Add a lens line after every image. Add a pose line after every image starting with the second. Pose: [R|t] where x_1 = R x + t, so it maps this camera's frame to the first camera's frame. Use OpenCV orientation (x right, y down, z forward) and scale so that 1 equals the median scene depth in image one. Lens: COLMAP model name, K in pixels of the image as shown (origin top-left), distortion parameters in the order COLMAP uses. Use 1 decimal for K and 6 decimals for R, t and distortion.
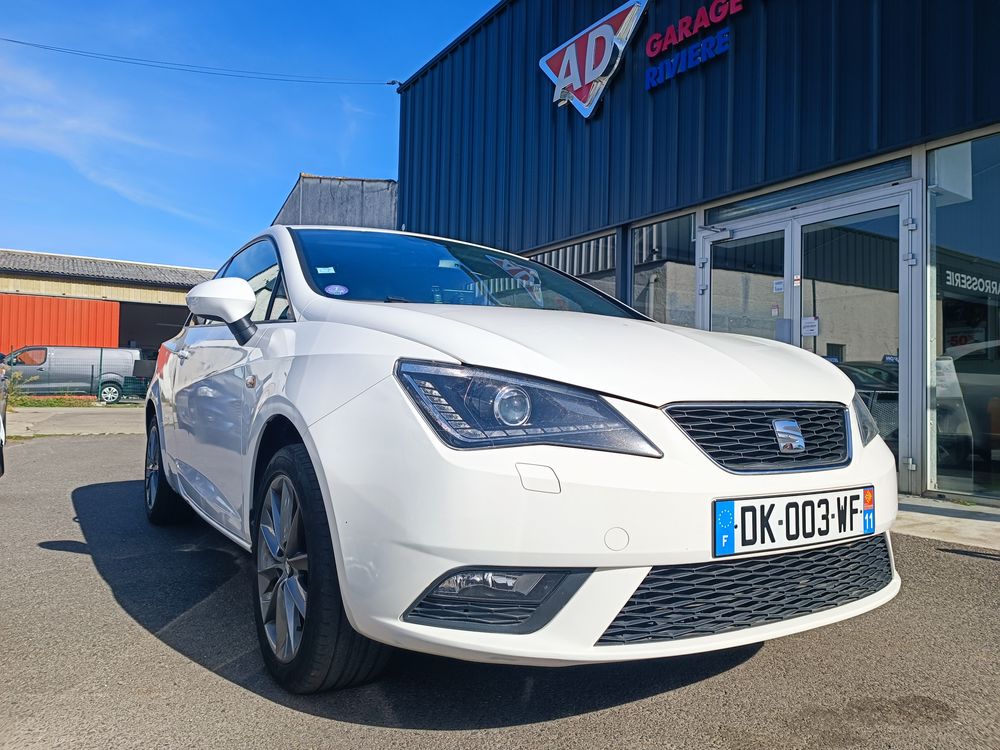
lens RADIAL K [[713.7, 0, 501.4], [0, 713.7, 376.0], [0, 0, 1]] dist [0.002009, 0.009277]
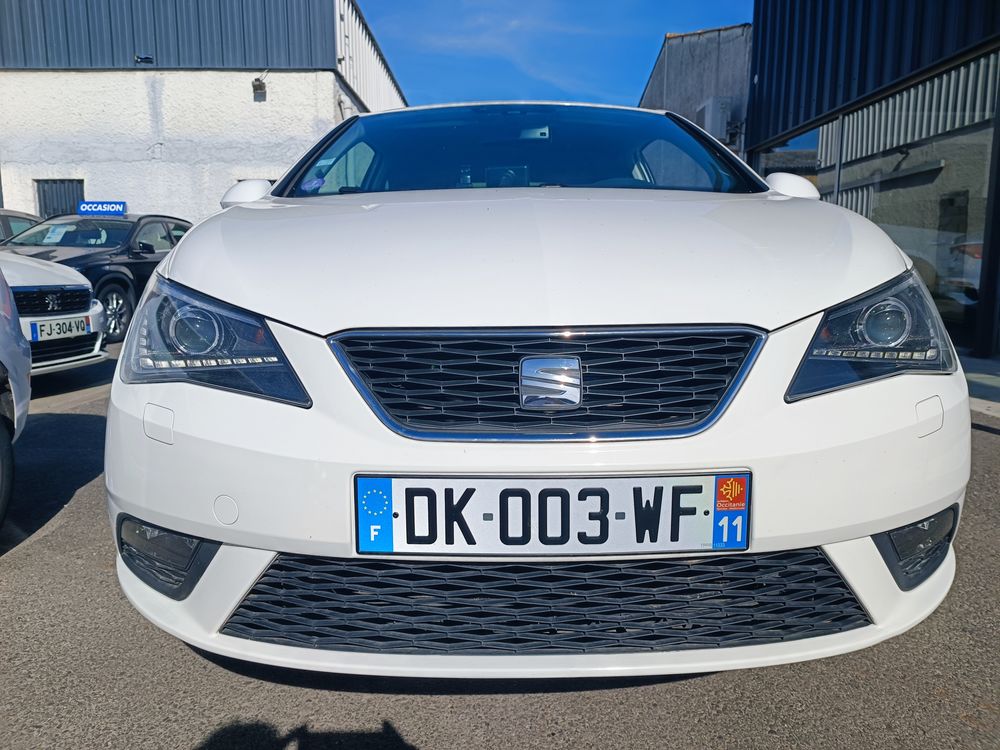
lens RADIAL K [[713.7, 0, 504.2], [0, 713.7, 380.4], [0, 0, 1]] dist [0.002009, 0.009277]
pose [[0.850228, 0.056933, -0.523326, 0.715863], [0.036646, 0.985321, 0.166731, -0.024524], [0.525137, -0.160937, 0.835662, 0.470929]]
